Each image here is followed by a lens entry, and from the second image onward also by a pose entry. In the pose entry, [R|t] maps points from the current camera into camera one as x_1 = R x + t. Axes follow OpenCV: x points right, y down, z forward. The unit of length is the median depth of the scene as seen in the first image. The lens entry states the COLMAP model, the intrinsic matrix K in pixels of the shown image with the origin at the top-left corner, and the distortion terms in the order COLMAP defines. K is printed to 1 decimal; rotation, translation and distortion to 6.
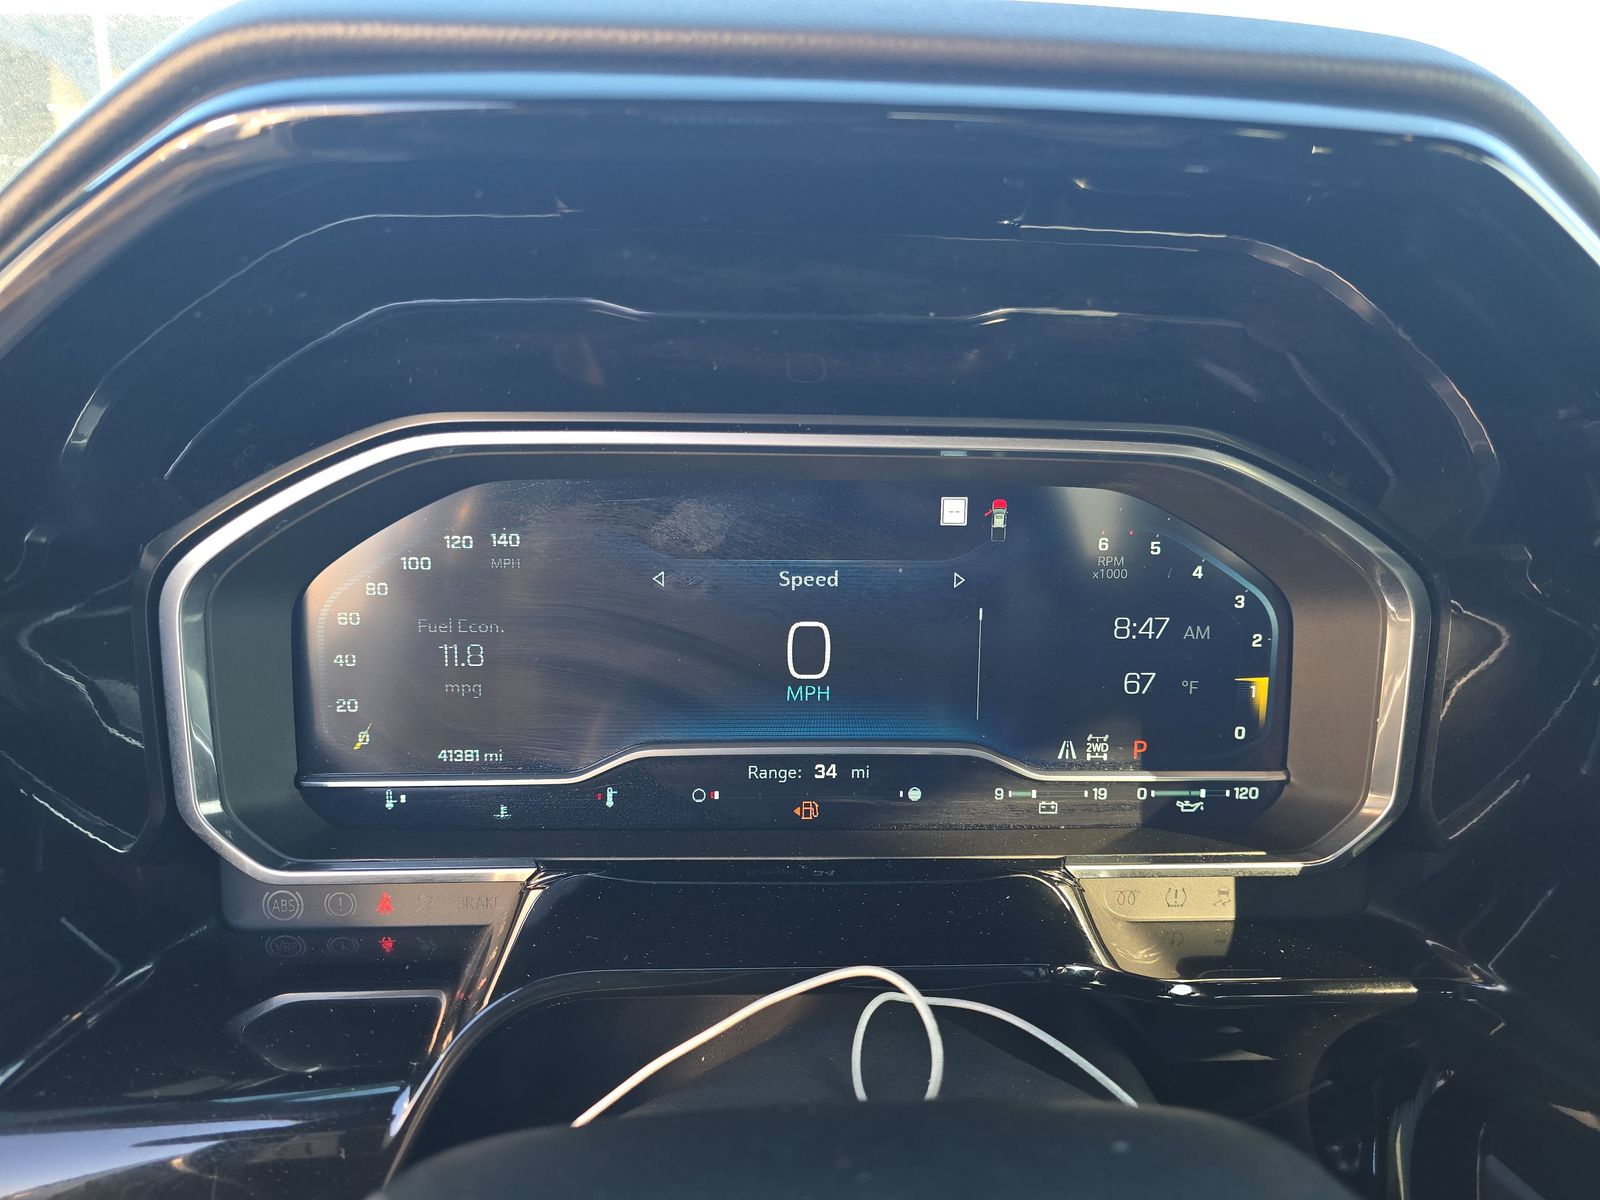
lens RADIAL K [[1070.3, 0, 800.0], [0, 1070.3, 600.0], [0, 0, 1]] dist [-0.049814, -0.000470]
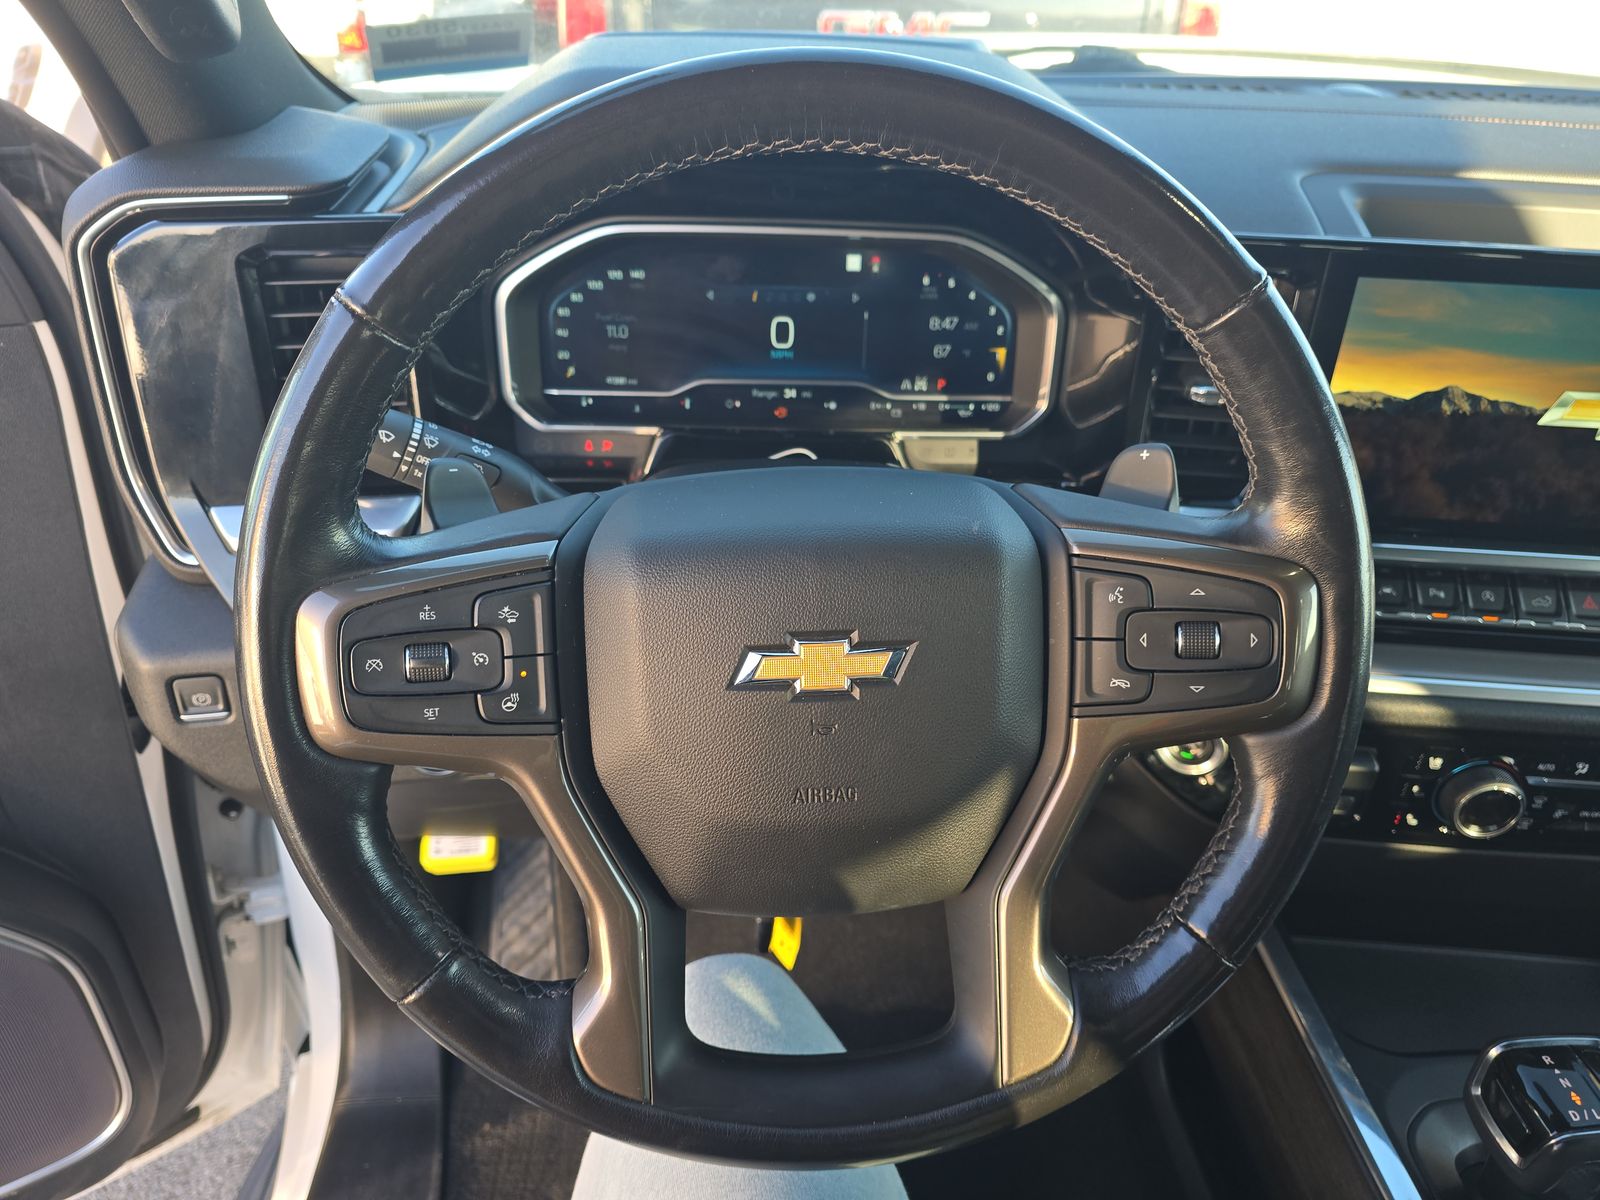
lens RADIAL K [[1061.9, 0, 800.0], [0, 1061.9, 600.0], [0, 0, 1]] dist [0.053162, -0.043792]
pose [[0.999845, 0.009630, 0.014765, 0.016992], [-0.012788, 0.972737, 0.231560, 0.072699], [-0.012133, -0.231712, 0.972709, -1.130010]]
